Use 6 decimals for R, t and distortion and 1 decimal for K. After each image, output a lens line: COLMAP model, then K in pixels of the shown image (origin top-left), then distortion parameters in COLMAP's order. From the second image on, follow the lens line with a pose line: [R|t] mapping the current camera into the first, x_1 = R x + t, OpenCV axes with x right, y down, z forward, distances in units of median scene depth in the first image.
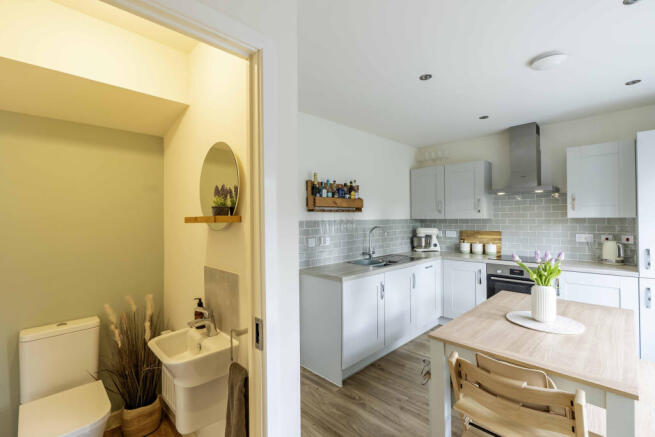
lens RADIAL K [[298.5, 0, 323.5], [0, 298.5, 217.8], [0, 0, 1]] dist [-0.005486, 0.001324]
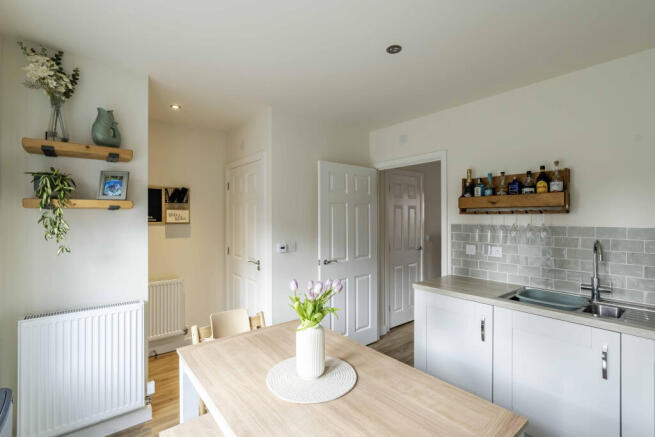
lens RADIAL K [[298.5, 0, 324.1], [0, 298.5, 218.5], [0, 0, 1]] dist [-0.005486, 0.001324]
pose [[-0.094765, 0.019089, -0.995317, 0.868962], [0.002236, 0.999818, 0.018963, -0.024984], [0.995497, -0.000429, -0.094790, 0.663106]]
